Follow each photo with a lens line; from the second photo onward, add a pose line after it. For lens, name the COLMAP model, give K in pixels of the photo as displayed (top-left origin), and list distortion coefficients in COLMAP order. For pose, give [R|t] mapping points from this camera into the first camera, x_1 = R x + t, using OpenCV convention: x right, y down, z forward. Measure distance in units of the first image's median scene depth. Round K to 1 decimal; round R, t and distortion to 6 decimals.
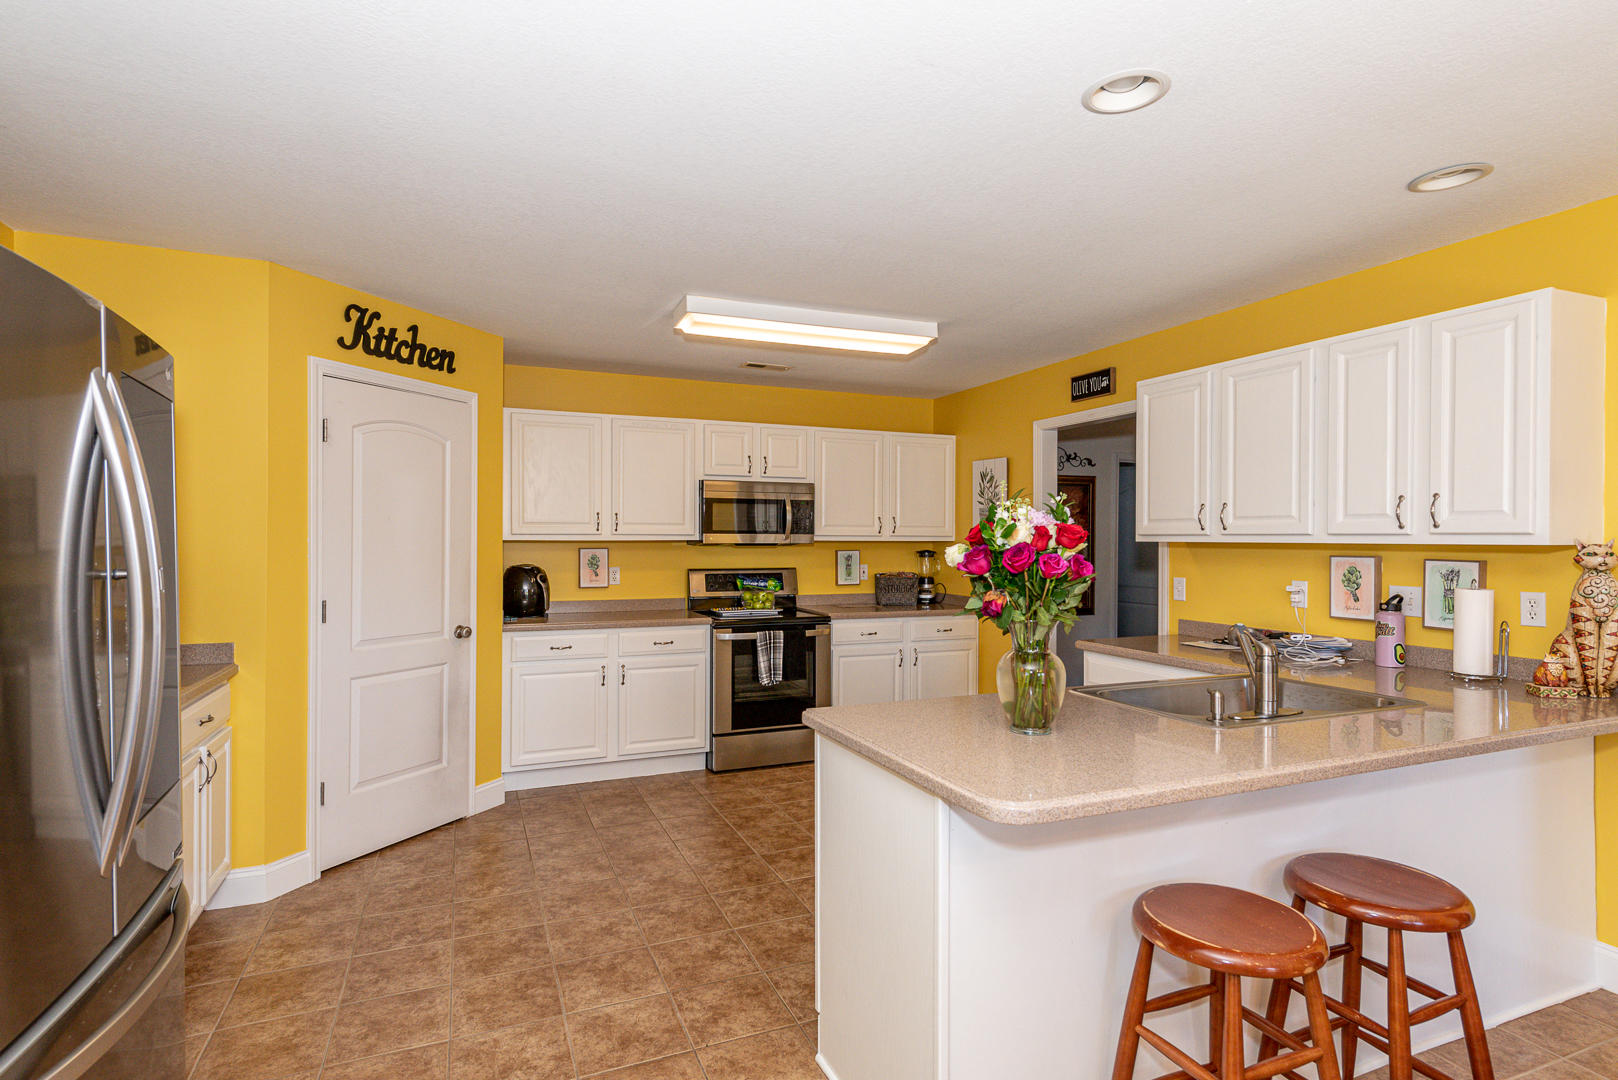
lens RADIAL K [[811.0, 0, 820.7], [0, 811.0, 540.8], [0, 0, 1]] dist [0.003610, 0.000116]
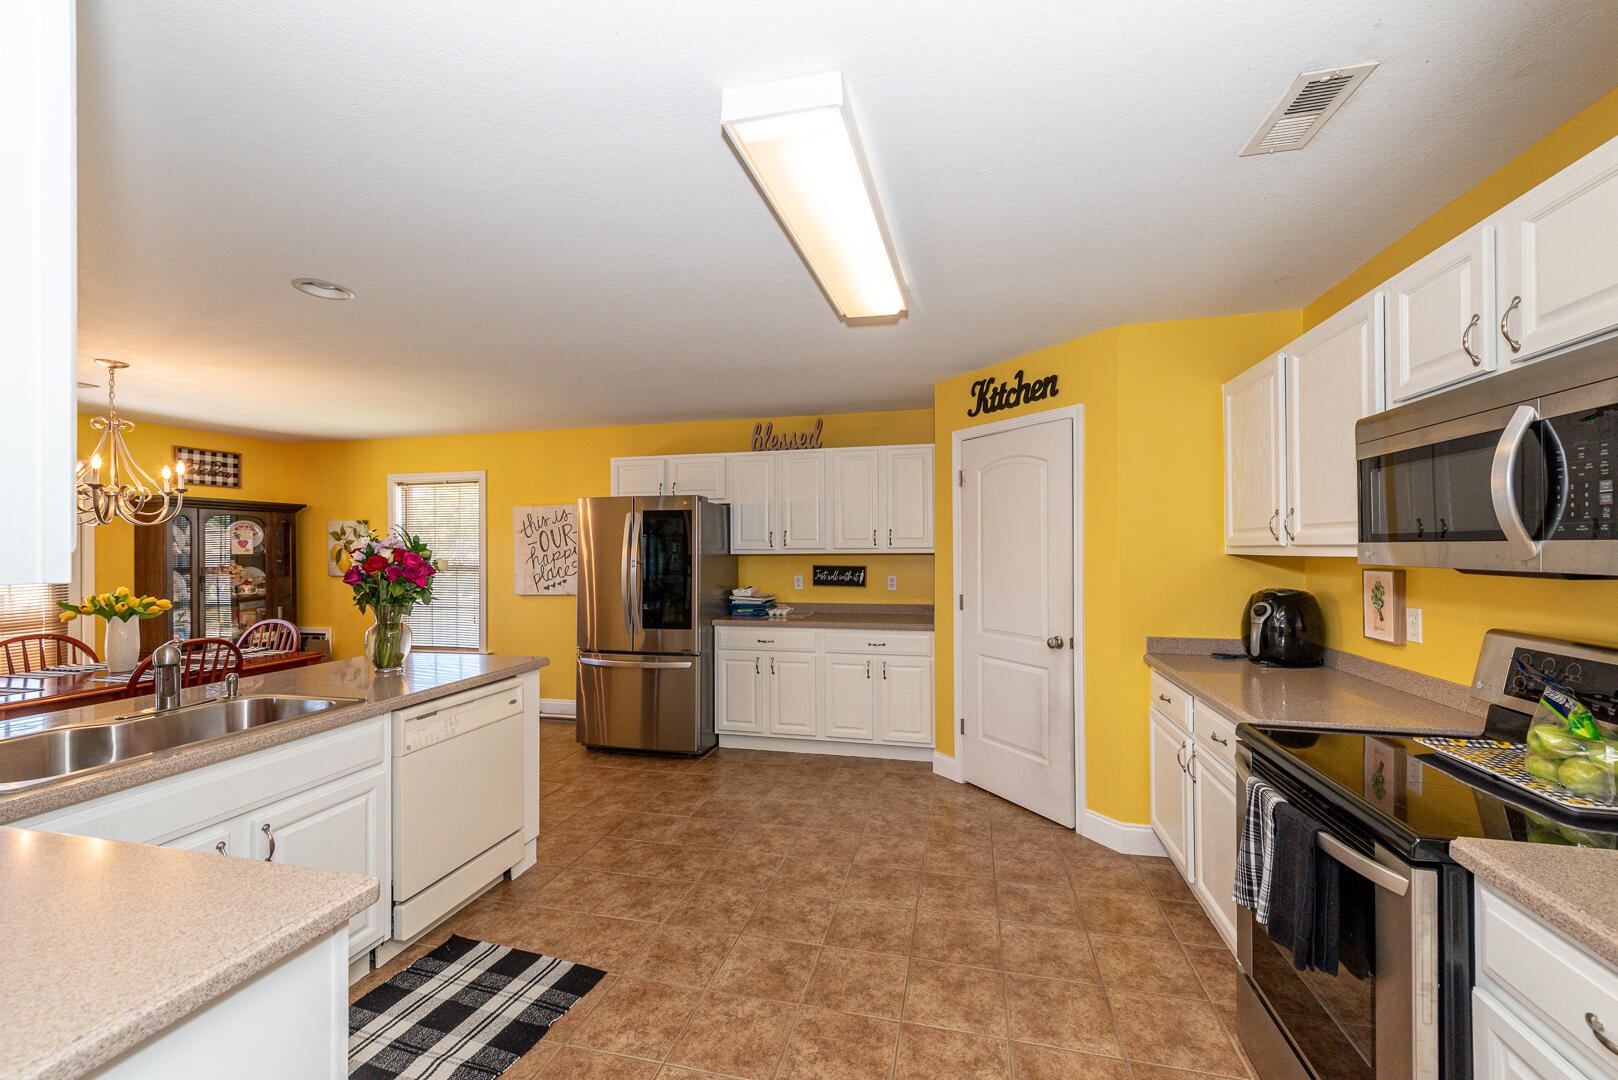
lens RADIAL K [[637.2, 0, 811.5], [0, 637.2, 547.0], [0, 0, 1]] dist [0.012603, -0.001493]
pose [[-0.595051, -0.002266, -0.803685, 0.463985], [0.000282, 0.999995, -0.003029, -0.008760], [0.803688, -0.002029, -0.595047, 1.439235]]
